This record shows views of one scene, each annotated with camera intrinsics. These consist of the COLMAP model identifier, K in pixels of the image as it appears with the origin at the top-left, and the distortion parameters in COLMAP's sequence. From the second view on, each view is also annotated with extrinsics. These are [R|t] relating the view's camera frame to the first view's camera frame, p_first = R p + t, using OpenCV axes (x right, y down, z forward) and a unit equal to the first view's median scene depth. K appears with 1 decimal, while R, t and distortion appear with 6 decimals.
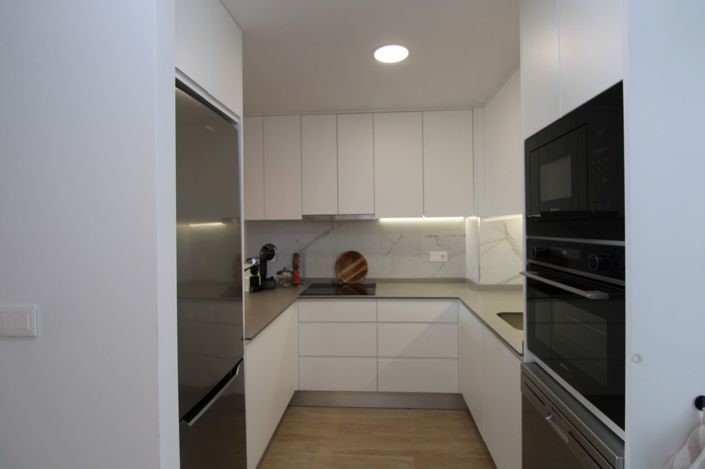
lens RADIAL K [[370.2, 0, 352.5], [0, 370.2, 224.9], [0, 0, 1]] dist [0.027869, -0.040128]
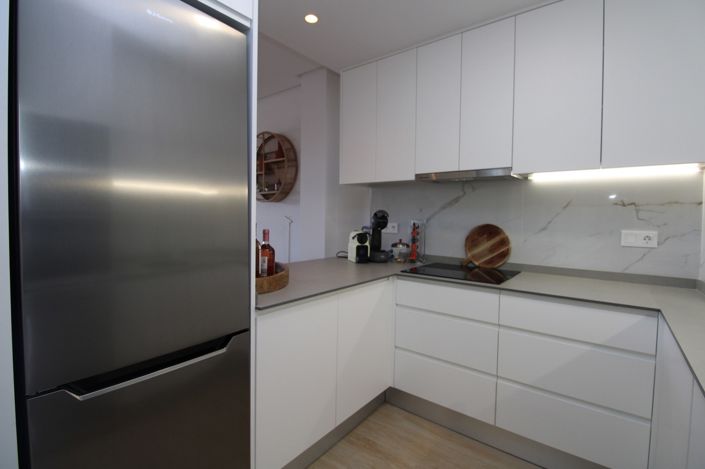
lens RADIAL K [[330.3, 0, 357.5], [0, 330.3, 226.5], [0, 0, 1]] dist [0.004579, -0.012924]
pose [[0.827368, 0.042077, -0.560082, 0.157275], [-0.025919, 0.998988, 0.036761, 0.059795], [0.561062, -0.015898, 0.827621, 0.317442]]
